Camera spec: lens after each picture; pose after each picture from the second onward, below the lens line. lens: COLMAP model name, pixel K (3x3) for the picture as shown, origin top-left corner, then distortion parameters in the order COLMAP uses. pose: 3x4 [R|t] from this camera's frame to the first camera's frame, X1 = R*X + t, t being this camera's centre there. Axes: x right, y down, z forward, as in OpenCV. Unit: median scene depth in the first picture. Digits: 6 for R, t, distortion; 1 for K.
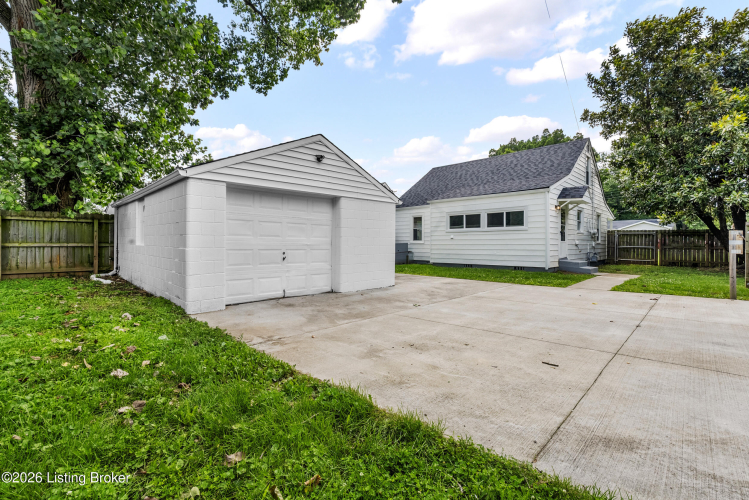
lens RADIAL K [[337.1, 0, 372.6], [0, 337.1, 243.7], [0, 0, 1]] dist [-0.001730, -0.000229]
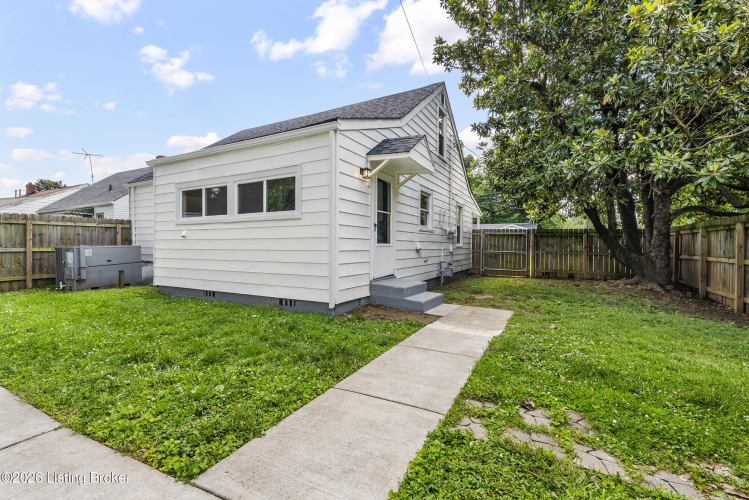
lens RADIAL K [[337.1, 0, 372.6], [0, 337.1, 243.7], [0, 0, 1]] dist [-0.001730, -0.000229]
pose [[0.958334, 0.003847, 0.285623, 0.366653], [-0.001959, 0.999974, -0.006896, -0.003595], [-0.285642, 0.006049, 0.958317, 0.469360]]
